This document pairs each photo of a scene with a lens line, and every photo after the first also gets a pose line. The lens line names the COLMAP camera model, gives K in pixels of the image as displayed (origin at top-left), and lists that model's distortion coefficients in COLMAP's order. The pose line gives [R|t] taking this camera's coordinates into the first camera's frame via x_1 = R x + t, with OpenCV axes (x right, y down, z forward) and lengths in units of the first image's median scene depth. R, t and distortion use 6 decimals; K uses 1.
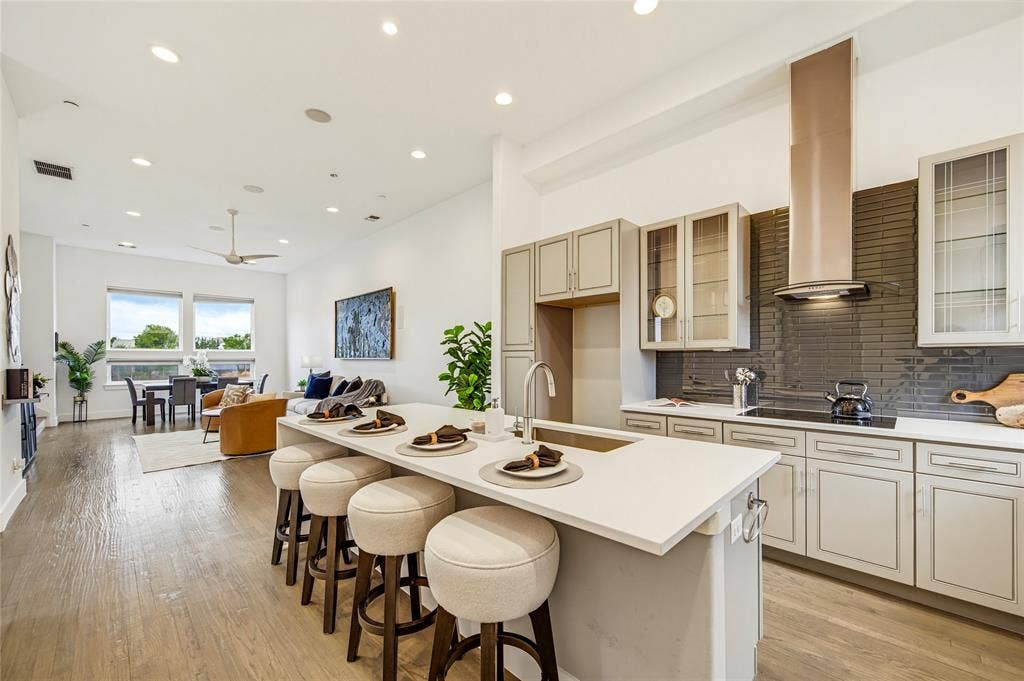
lens RADIAL K [[399.7, 0, 514.4], [0, 399.7, 359.4], [0, 0, 1]] dist [0.004245, -0.002087]
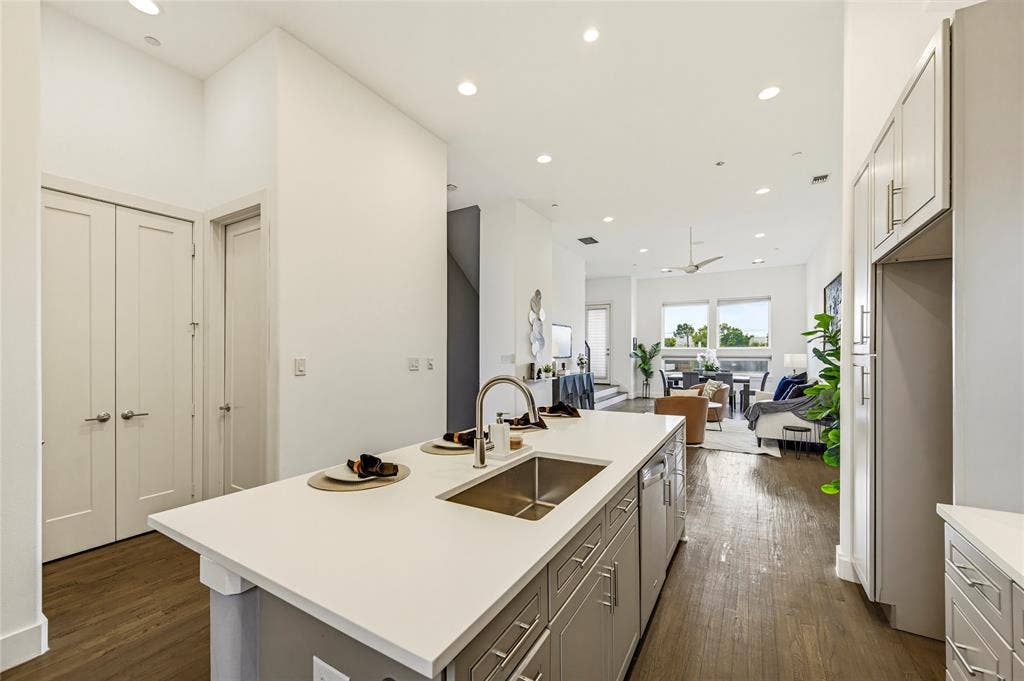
lens RADIAL K [[399.7, 0, 517.4], [0, 399.7, 346.7], [0, 0, 1]] dist [0.004245, -0.002087]
pose [[0.241781, -0.010810, -0.970271, 0.471367], [-0.006124, 0.999901, -0.012666, -0.023173], [0.970312, 0.009004, 0.241691, 0.444946]]
